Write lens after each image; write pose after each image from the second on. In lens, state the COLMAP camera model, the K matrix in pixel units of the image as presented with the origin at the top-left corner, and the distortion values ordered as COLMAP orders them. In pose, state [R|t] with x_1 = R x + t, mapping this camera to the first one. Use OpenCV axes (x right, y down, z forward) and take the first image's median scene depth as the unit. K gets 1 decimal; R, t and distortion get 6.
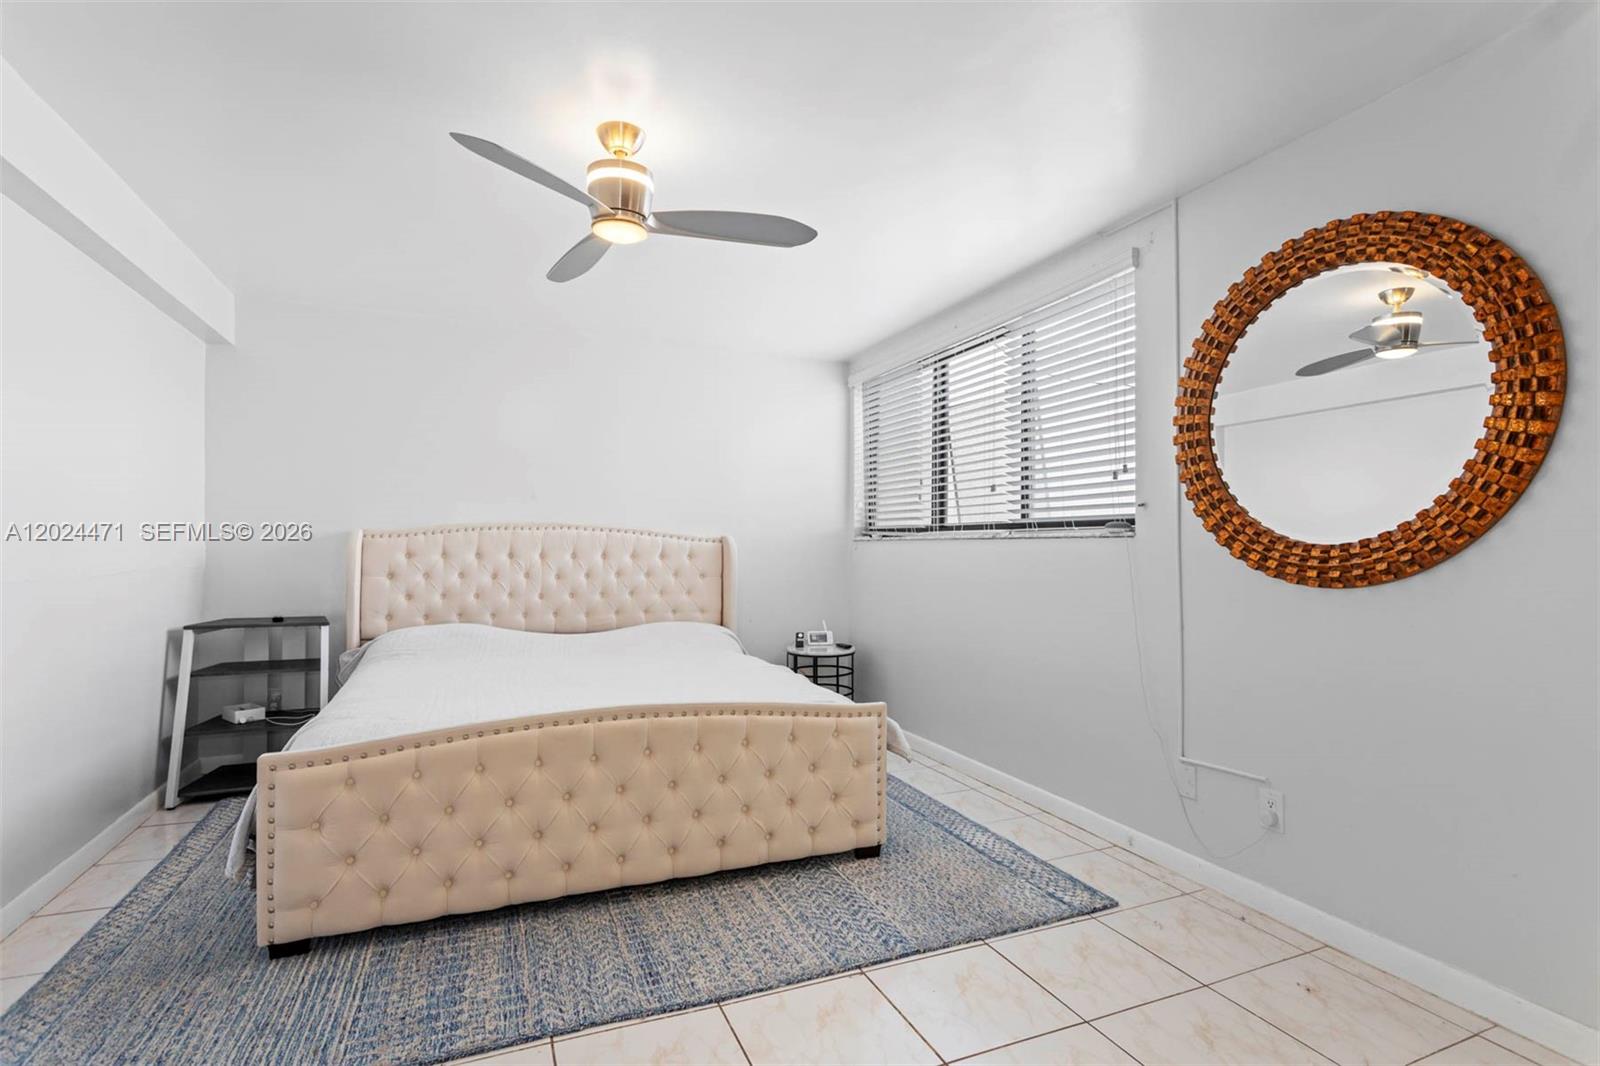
lens RADIAL K [[773.7, 0, 786.2], [0, 773.7, 538.1], [0, 0, 1]] dist [-0.009052, 0.006198]
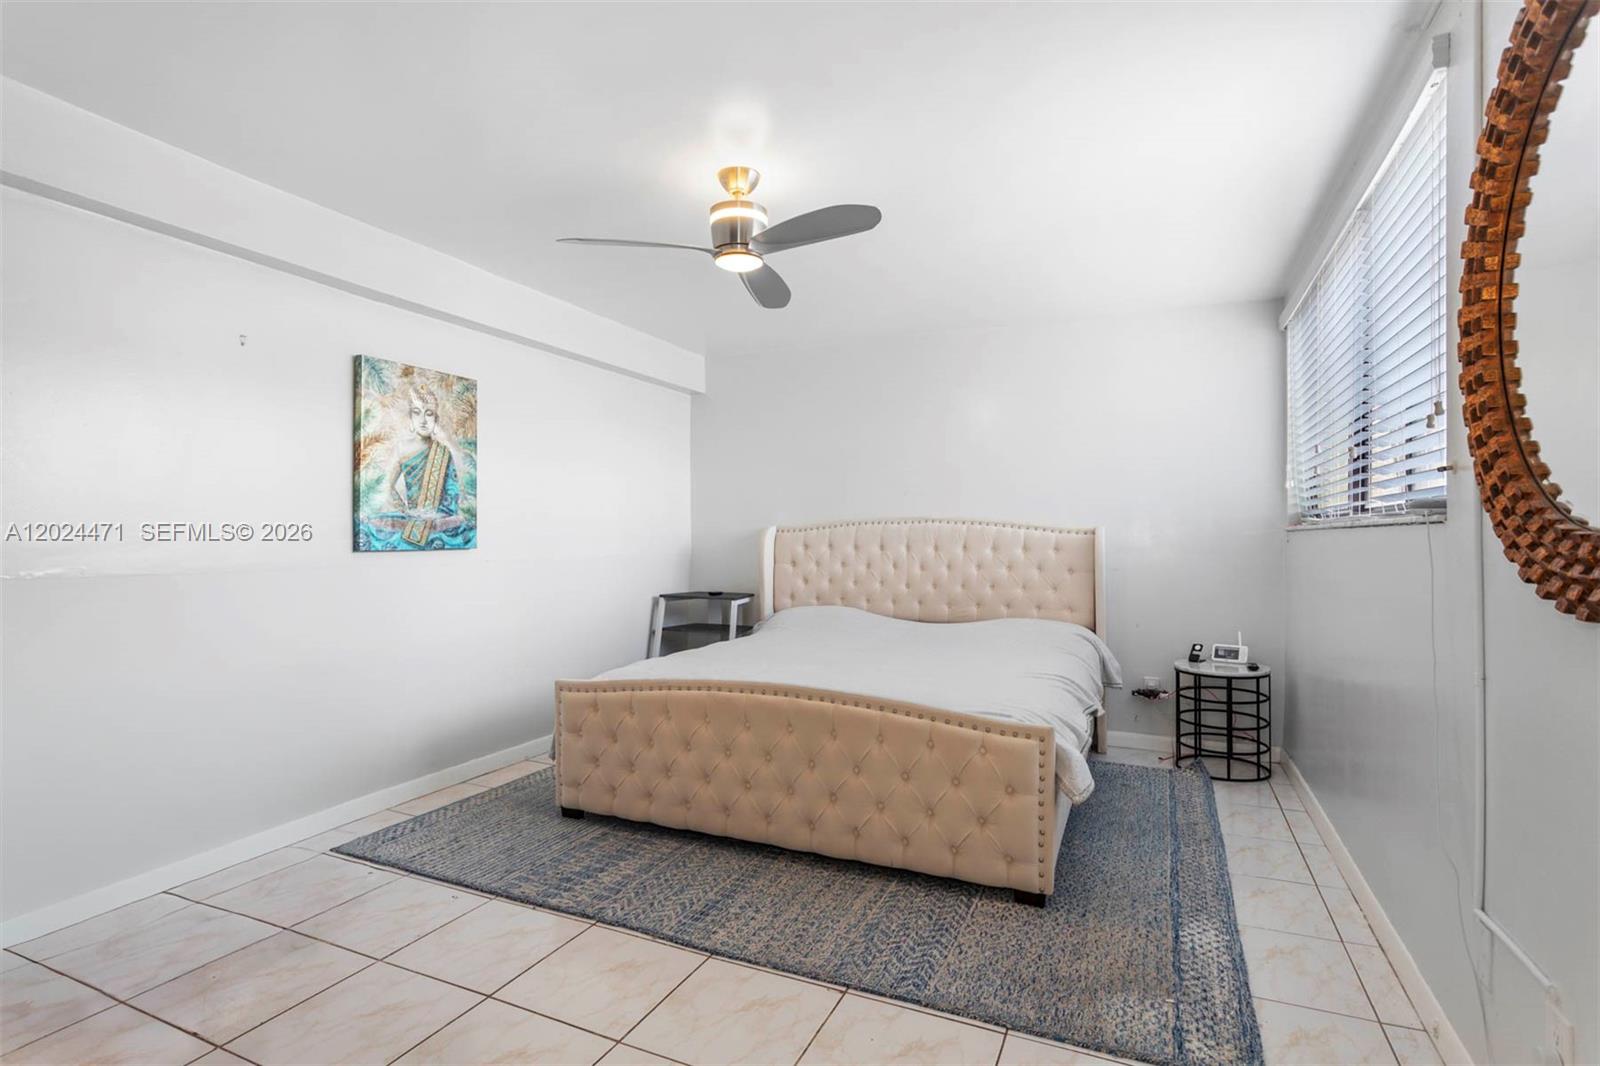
lens RADIAL K [[773.7, 0, 786.2], [0, 773.7, 530.3], [0, 0, 1]] dist [-0.009052, 0.006198]
pose [[0.682036, -0.010185, -0.731247, 0.534072], [0.010178, 0.999938, -0.004434, 0.002492], [0.731247, -0.004418, 0.682098, 0.221177]]
